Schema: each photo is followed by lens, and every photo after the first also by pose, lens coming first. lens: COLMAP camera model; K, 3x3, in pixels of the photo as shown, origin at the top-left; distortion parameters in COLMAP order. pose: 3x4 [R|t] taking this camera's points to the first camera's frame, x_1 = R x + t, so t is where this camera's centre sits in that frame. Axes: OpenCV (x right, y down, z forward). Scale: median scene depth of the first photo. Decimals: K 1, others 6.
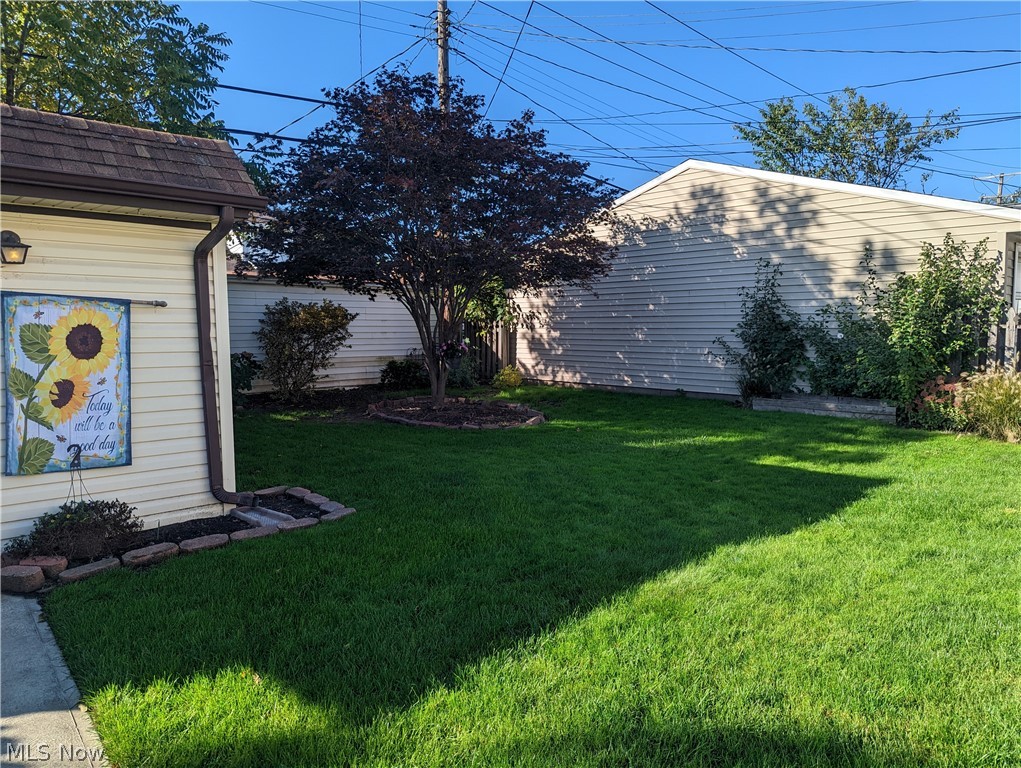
lens RADIAL K [[720.6, 0, 509.2], [0, 720.6, 387.3], [0, 0, 1]] dist [0.038137, -0.035164]
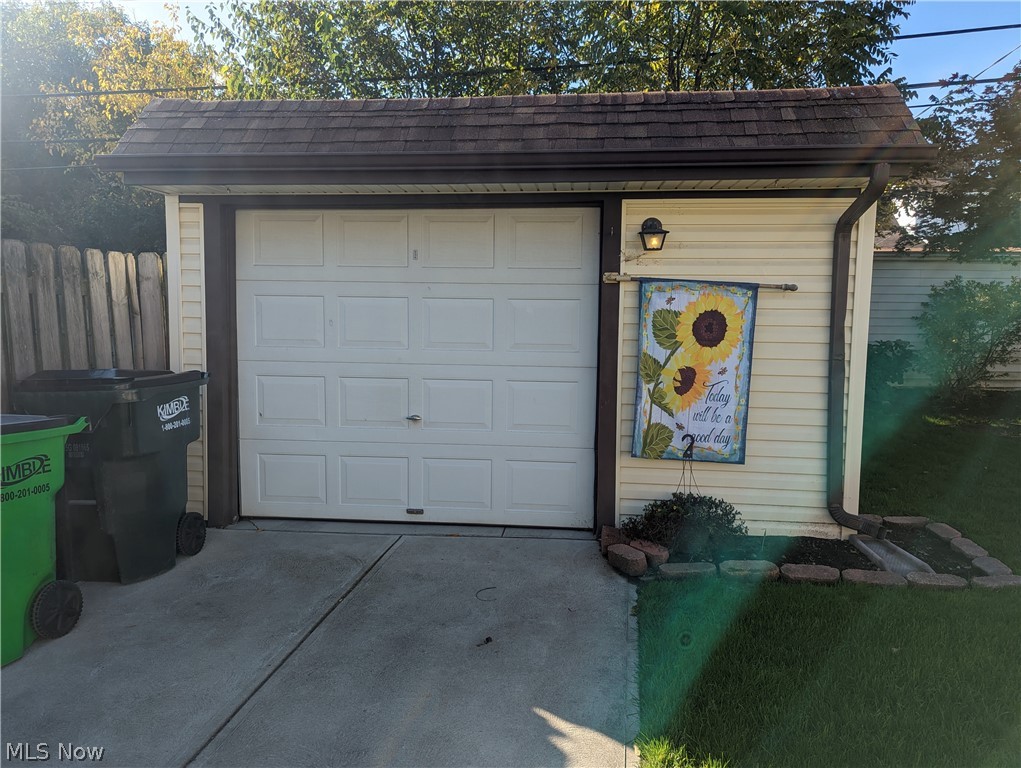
lens RADIAL K [[720.6, 0, 509.2], [0, 720.6, 387.3], [0, 0, 1]] dist [0.038137, -0.035164]
pose [[0.659464, 0.092510, -0.746022, -0.040468], [-0.073458, 0.995580, 0.058521, -0.021645], [0.748138, 0.016209, 0.663345, 0.168592]]
